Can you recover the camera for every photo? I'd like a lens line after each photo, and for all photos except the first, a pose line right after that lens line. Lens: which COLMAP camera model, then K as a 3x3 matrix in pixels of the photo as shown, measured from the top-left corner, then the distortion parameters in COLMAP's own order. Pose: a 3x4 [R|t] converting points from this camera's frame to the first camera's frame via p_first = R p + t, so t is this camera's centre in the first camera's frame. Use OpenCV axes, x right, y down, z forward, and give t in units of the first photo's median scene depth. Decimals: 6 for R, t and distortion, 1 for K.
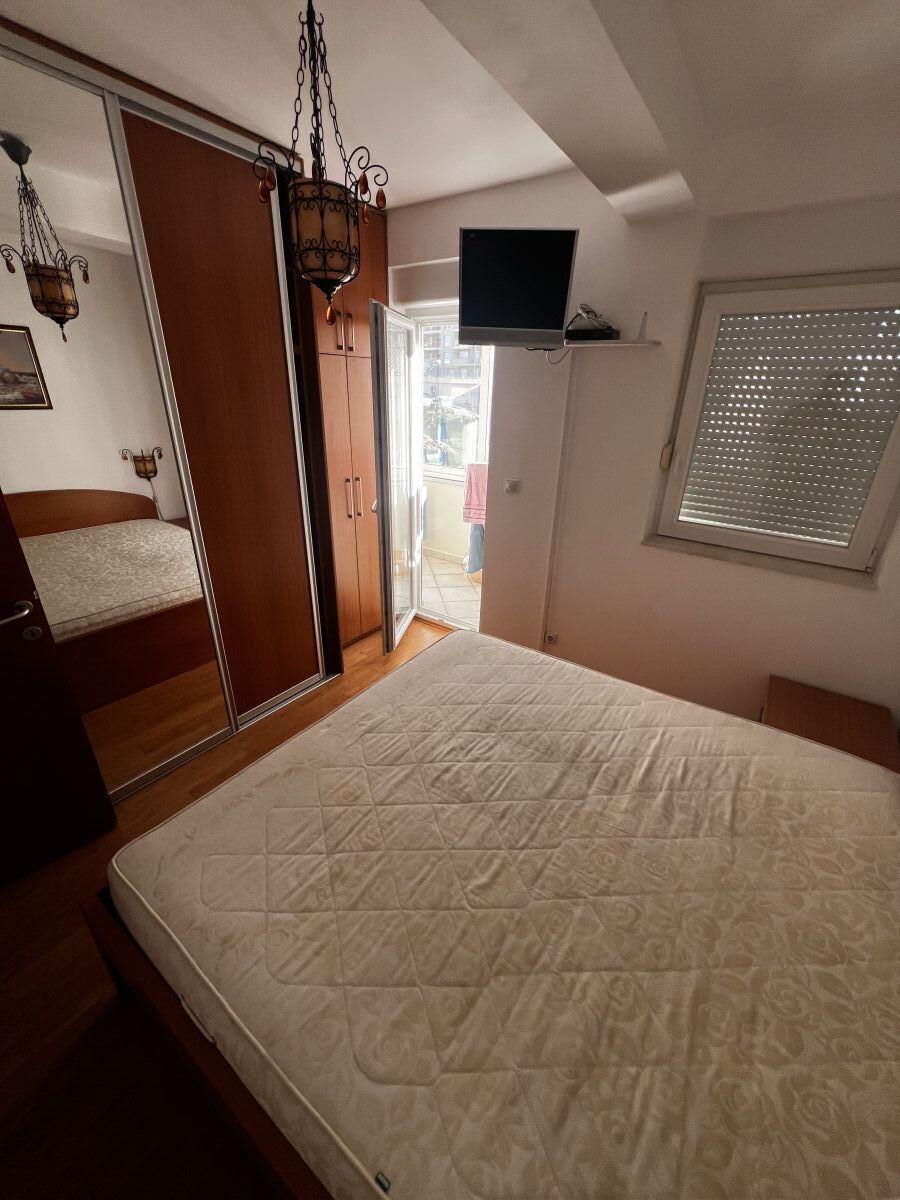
lens RADIAL K [[481.6, 0, 449.4], [0, 481.6, 590.4], [0, 0, 1]] dist [-0.002875, -0.000191]
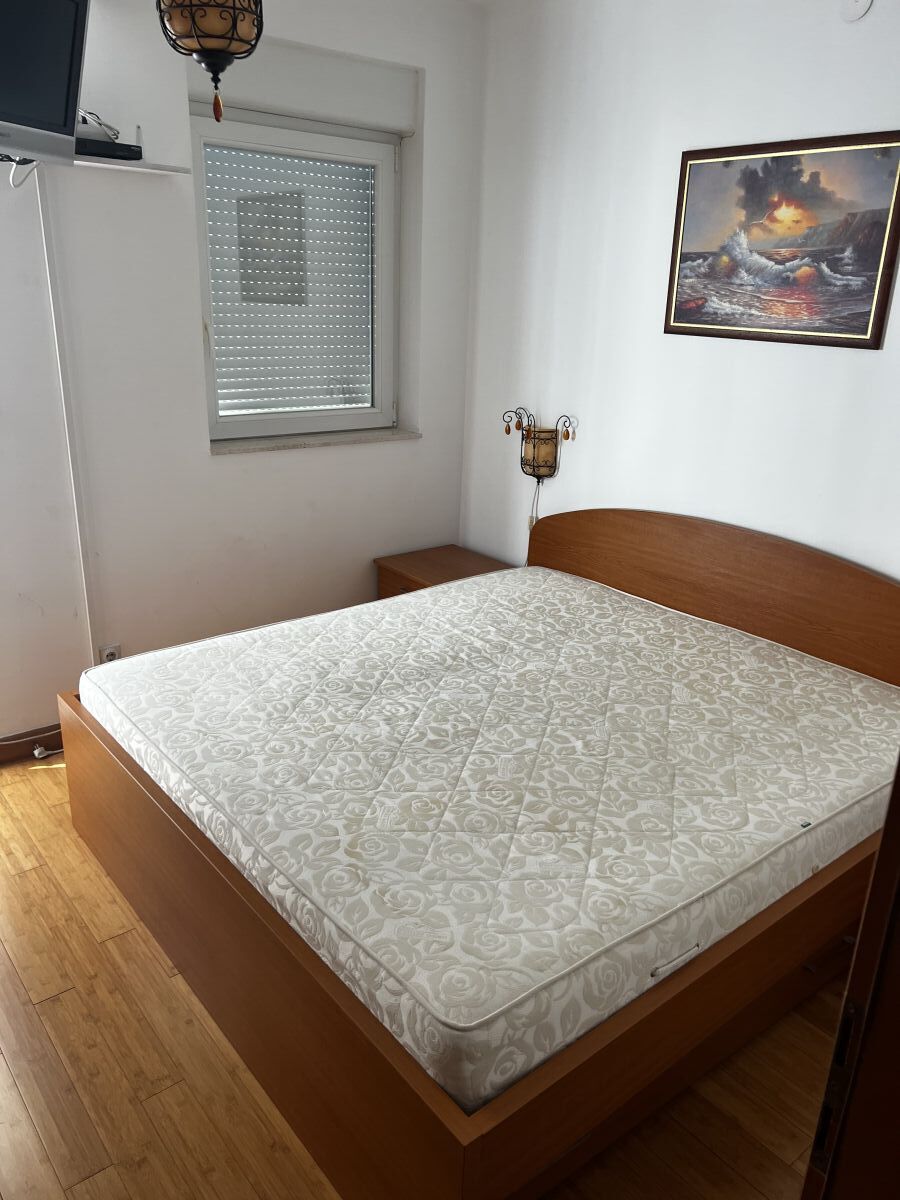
lens RADIAL K [[903.8, 0, 446.0], [0, 903.8, 604.3], [0, 0, 1]] dist [0.041783, -0.040818]
pose [[0.275803, -0.339025, 0.899441, -1.523545], [0.355163, 0.905459, 0.232386, -0.166960], [-0.893192, 0.255355, 0.370137, 0.489267]]
